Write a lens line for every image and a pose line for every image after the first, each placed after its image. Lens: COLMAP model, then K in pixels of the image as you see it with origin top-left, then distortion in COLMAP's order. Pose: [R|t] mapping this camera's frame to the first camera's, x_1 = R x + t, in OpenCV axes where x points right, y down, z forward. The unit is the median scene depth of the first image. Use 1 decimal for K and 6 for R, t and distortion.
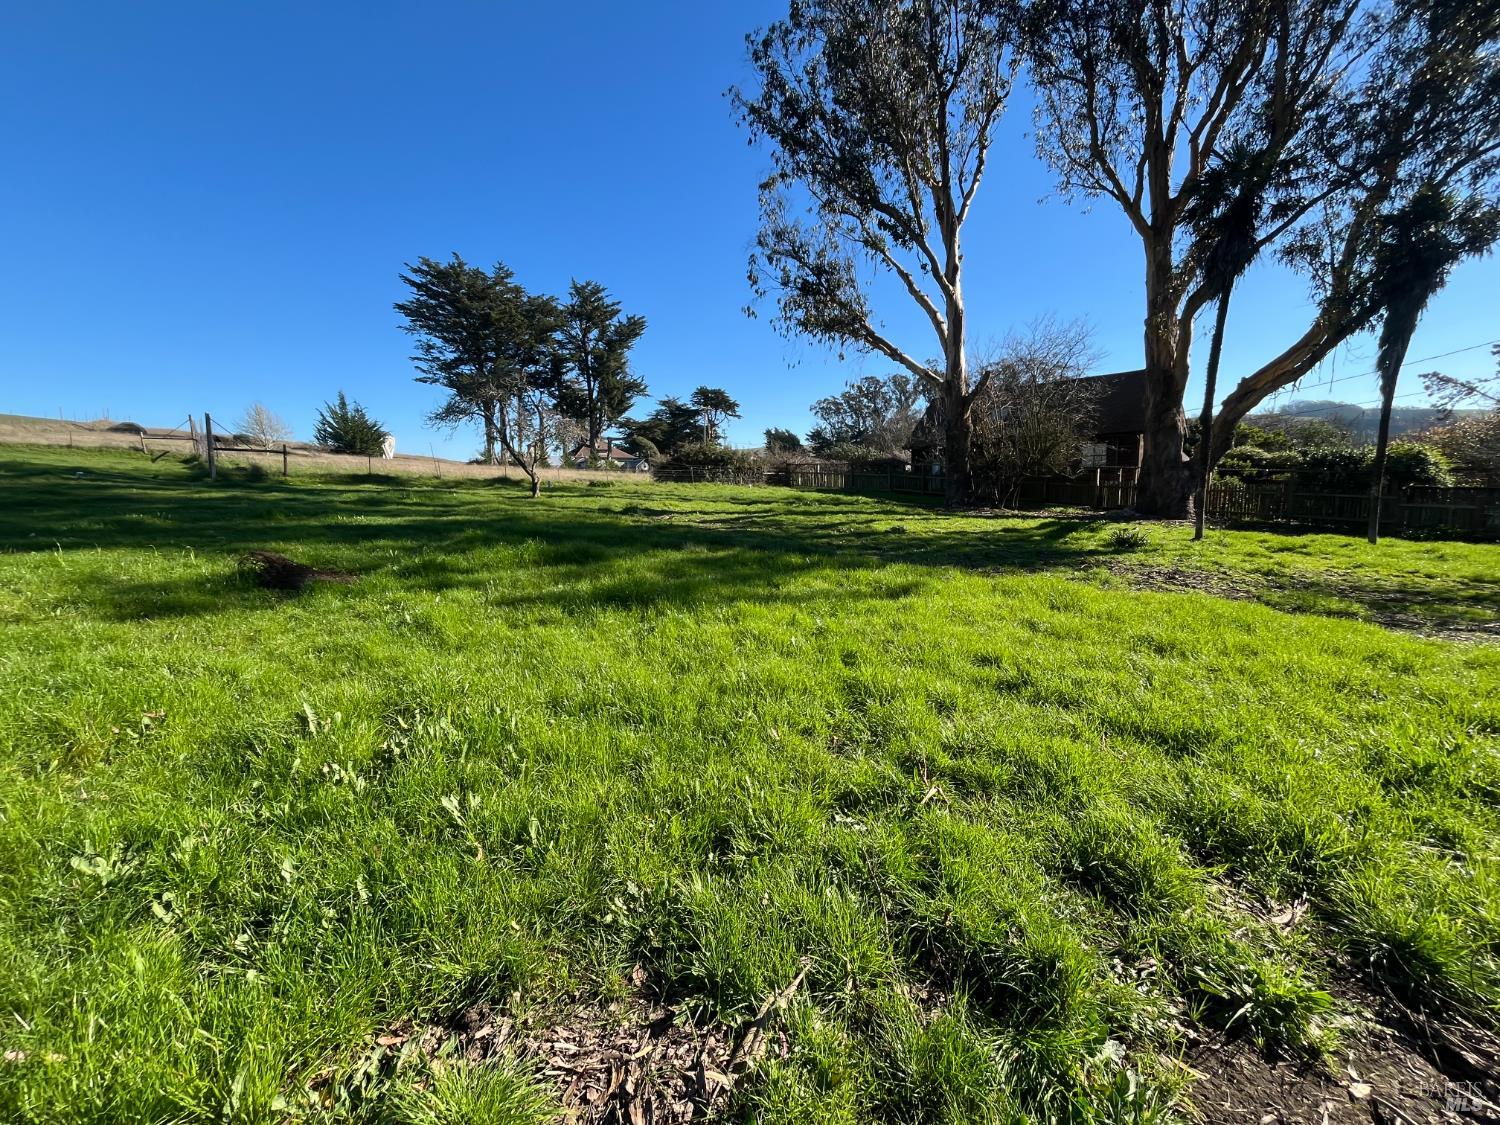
lens RADIAL K [[607.0, 0, 752.2], [0, 607.0, 558.9], [0, 0, 1]] dist [-0.001347, -0.000099]
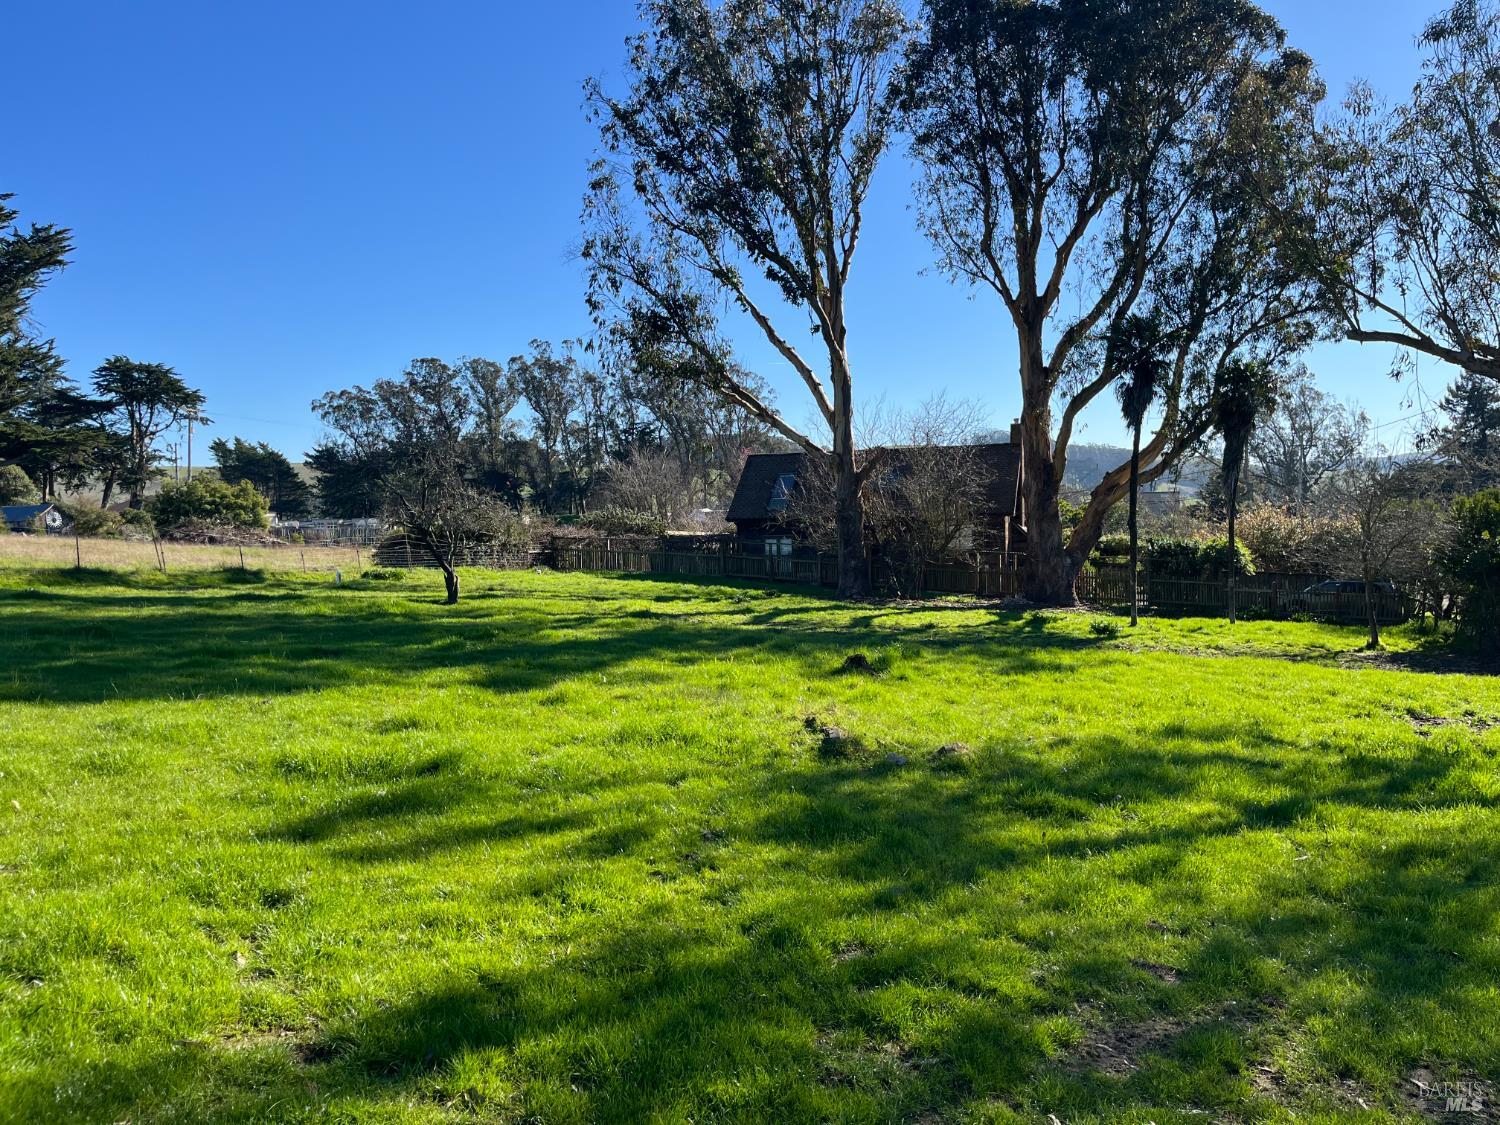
lens RADIAL K [[1143.7, 0, 748.9], [0, 1143.7, 566.2], [0, 0, 1]] dist [0.014280, 0.001727]
pose [[0.864021, -0.010549, 0.503345, -0.428263], [0.060796, 0.994650, -0.083513, -0.002367], [-0.499771, 0.102758, 0.860040, -0.230228]]
